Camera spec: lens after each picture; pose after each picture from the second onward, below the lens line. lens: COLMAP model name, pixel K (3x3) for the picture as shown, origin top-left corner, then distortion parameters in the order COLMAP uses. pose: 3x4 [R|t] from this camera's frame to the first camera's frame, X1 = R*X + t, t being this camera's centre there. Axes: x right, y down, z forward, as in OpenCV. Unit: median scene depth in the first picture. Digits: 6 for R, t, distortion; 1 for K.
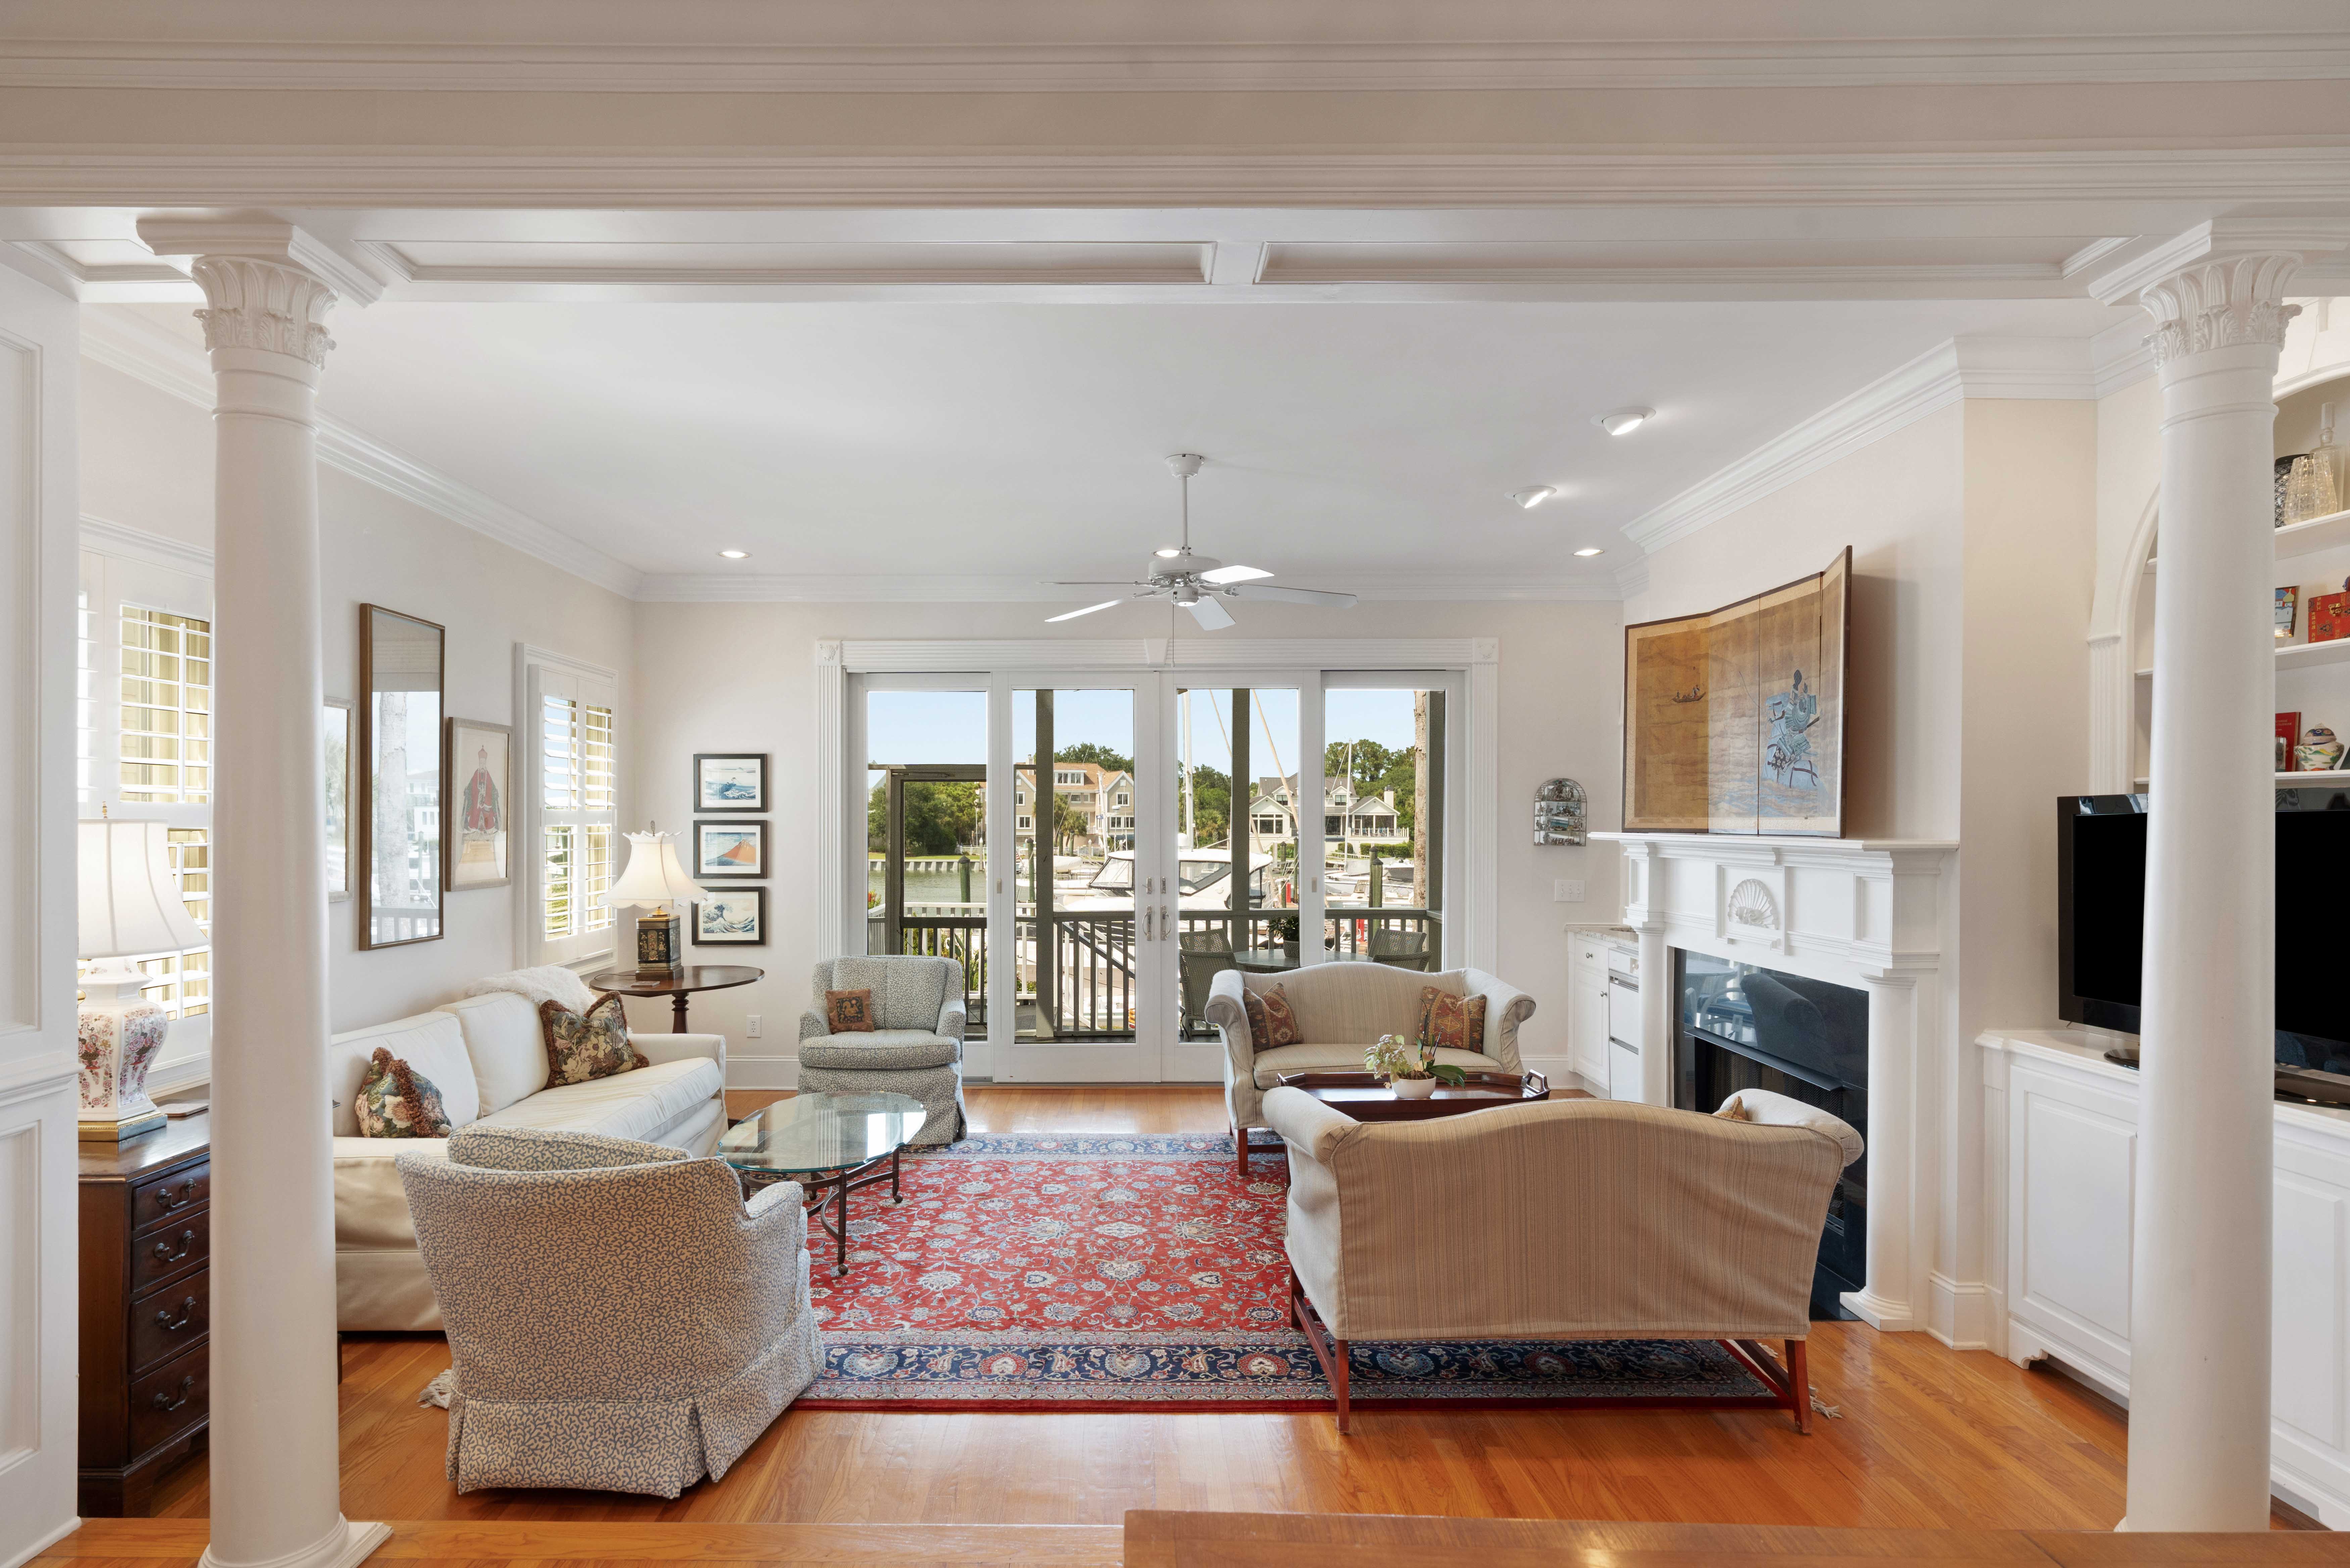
lens RADIAL K [[1205.2, 0, 1095.6], [0, 1205.2, 824.2], [0, 0, 1]] dist [-0.029673, 0.000585]
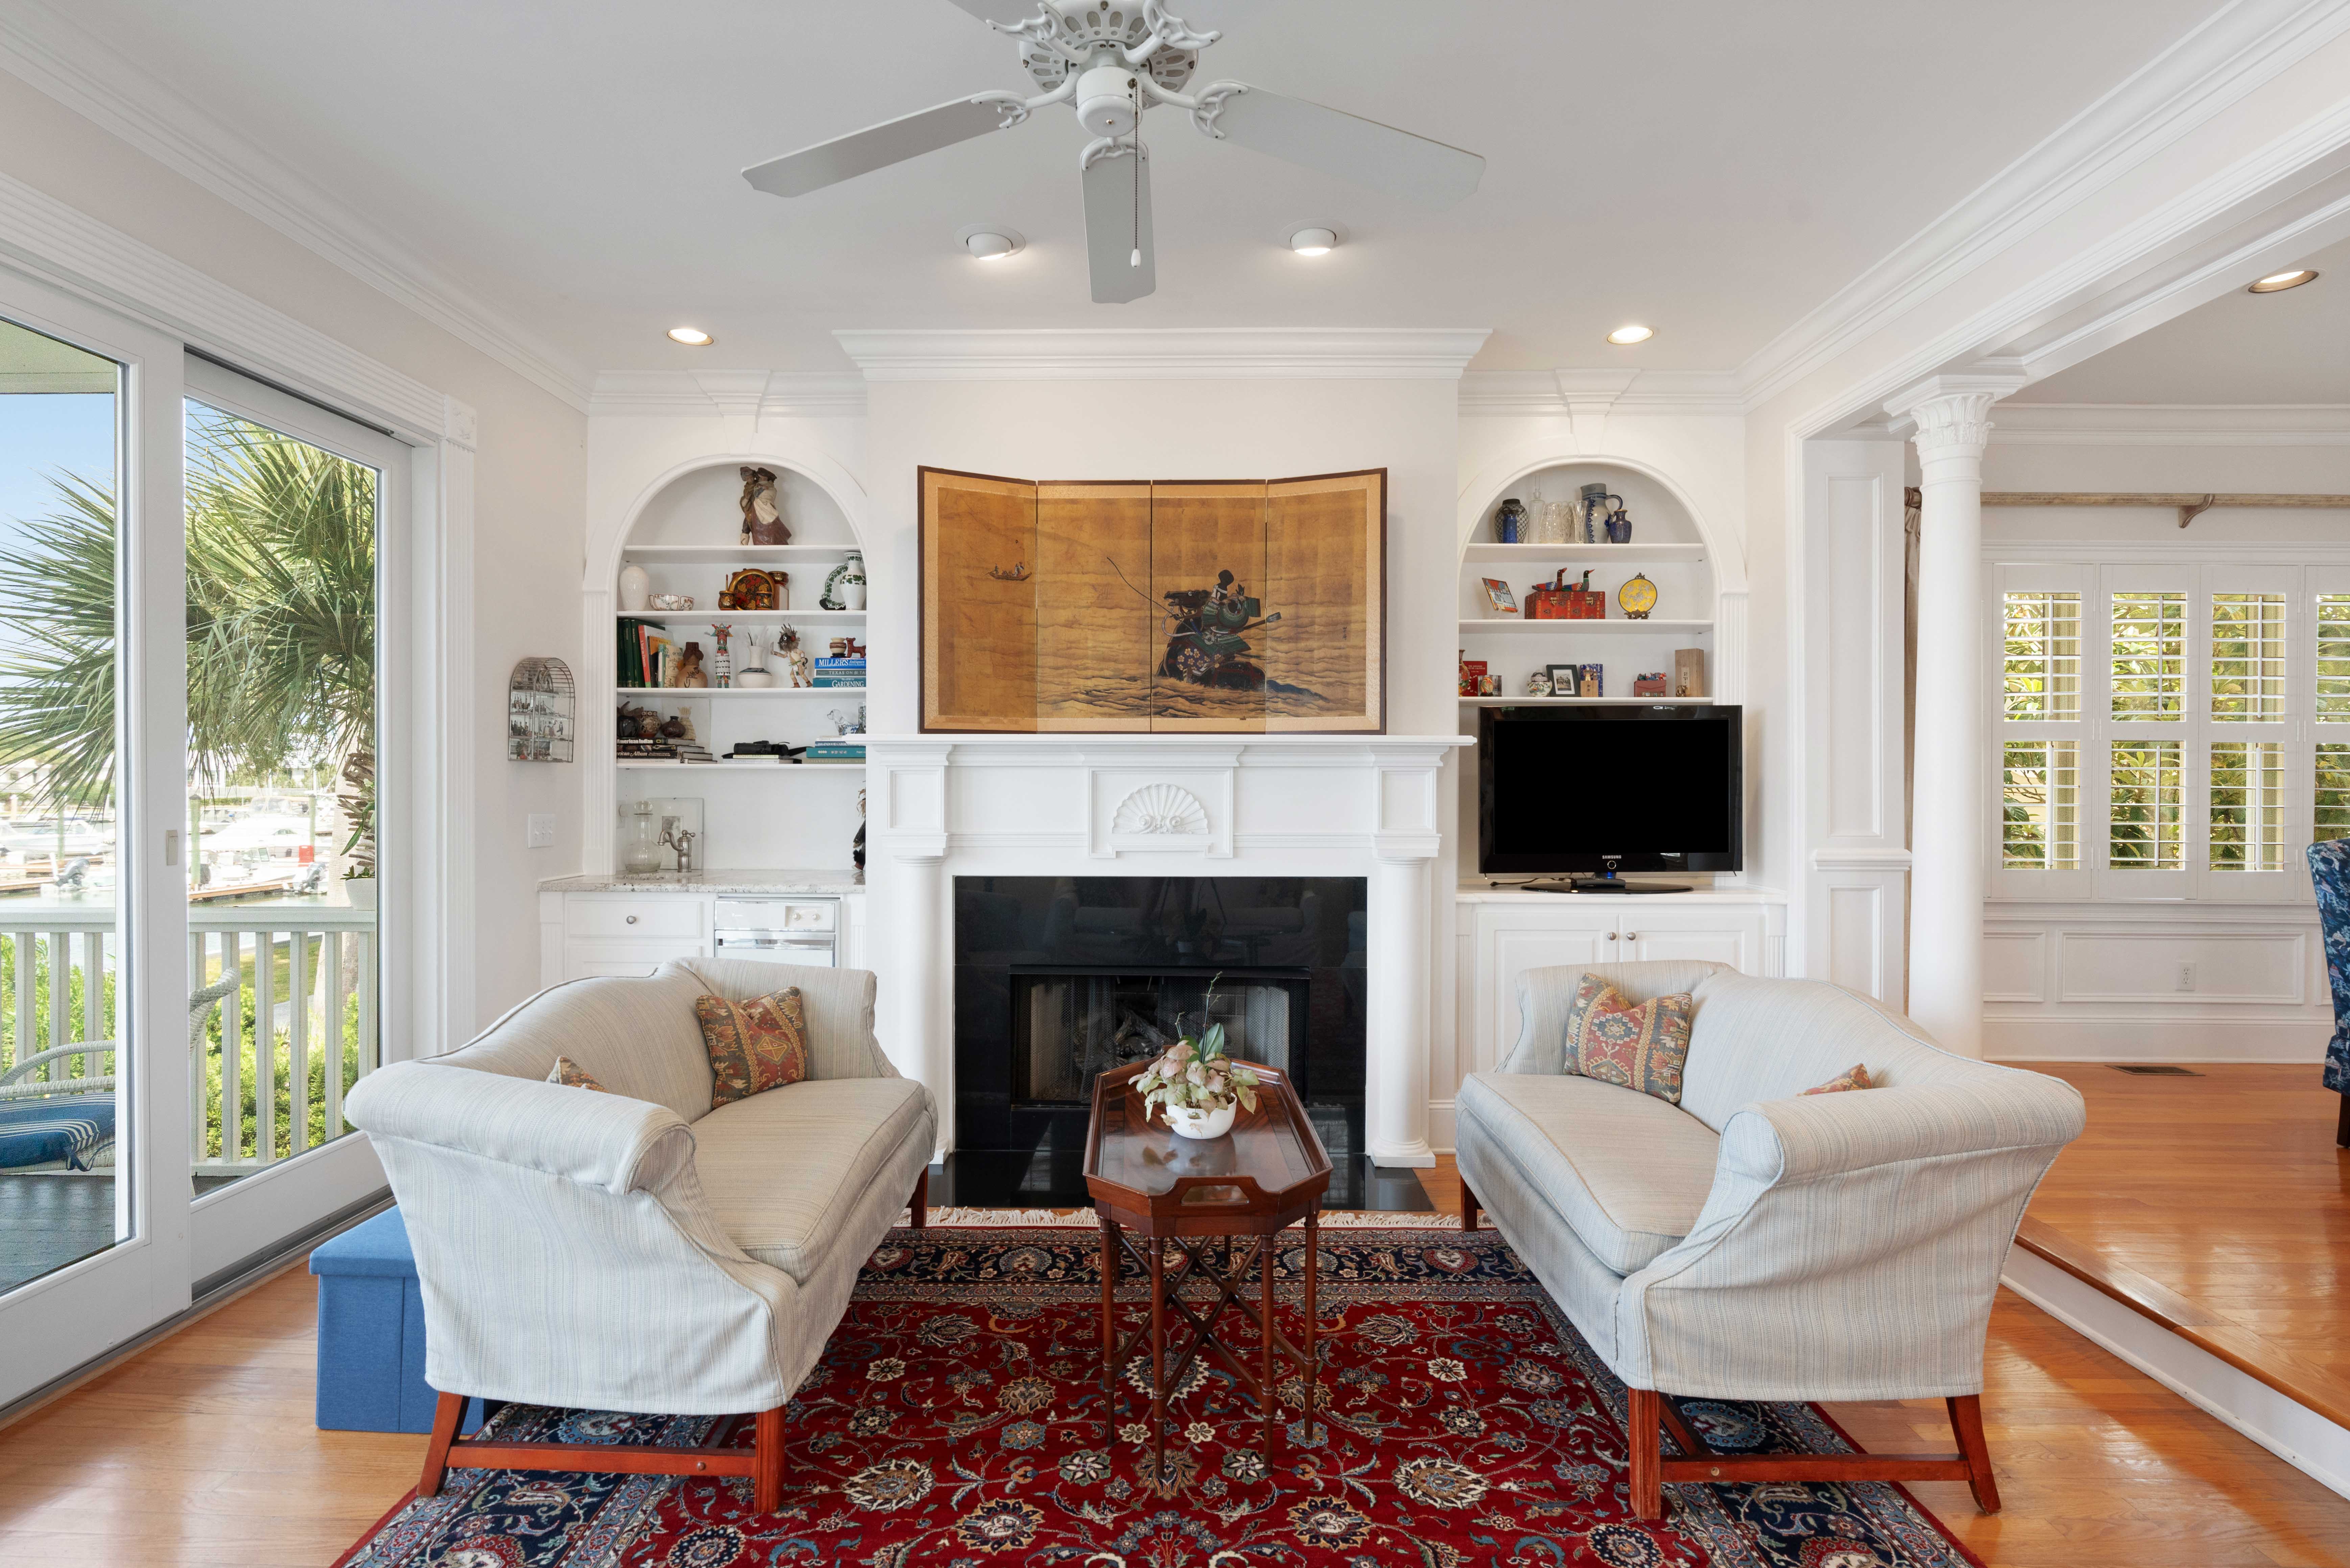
lens RADIAL K [[1094.1, 0, 1166.5], [0, 1094.1, 769.6], [0, 0, 1]] dist [-0.006230, 0.001351]
pose [[-0.001381, 0.006515, 0.999978, -0.202692], [0.002531, 0.999976, -0.006511, 0.026918], [-0.999996, 0.002522, -0.001398, 0.664936]]
